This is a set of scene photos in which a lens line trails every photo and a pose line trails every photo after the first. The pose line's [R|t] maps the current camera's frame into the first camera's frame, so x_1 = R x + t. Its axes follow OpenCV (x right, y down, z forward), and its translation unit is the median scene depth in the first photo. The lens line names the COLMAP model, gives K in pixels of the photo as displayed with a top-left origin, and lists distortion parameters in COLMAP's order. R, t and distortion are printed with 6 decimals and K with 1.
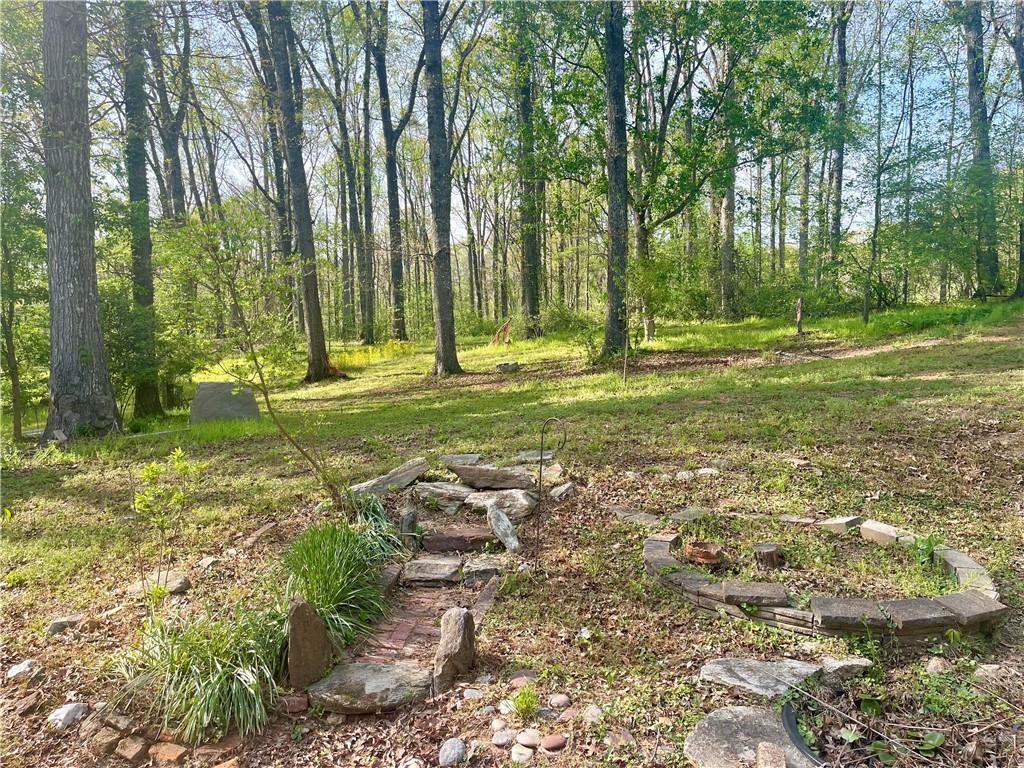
lens RADIAL K [[782.1, 0, 512.0], [0, 782.1, 384.0], [0, 0, 1]] dist [0.009096, -0.002813]
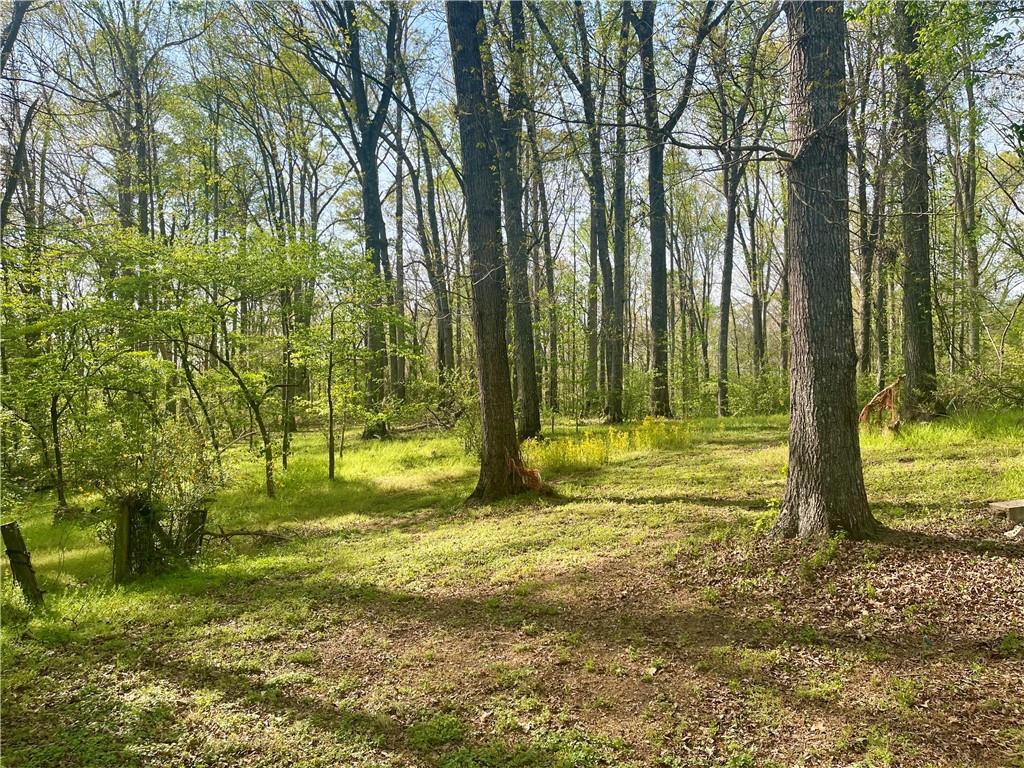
lens RADIAL K [[782.1, 0, 512.0], [0, 782.1, 384.0], [0, 0, 1]] dist [0.009096, -0.002813]
pose [[0.947575, 0.006831, -0.319459, -0.056826], [-0.037581, 0.995215, -0.090192, -0.021431], [0.317315, 0.097469, 0.943298, 0.362638]]
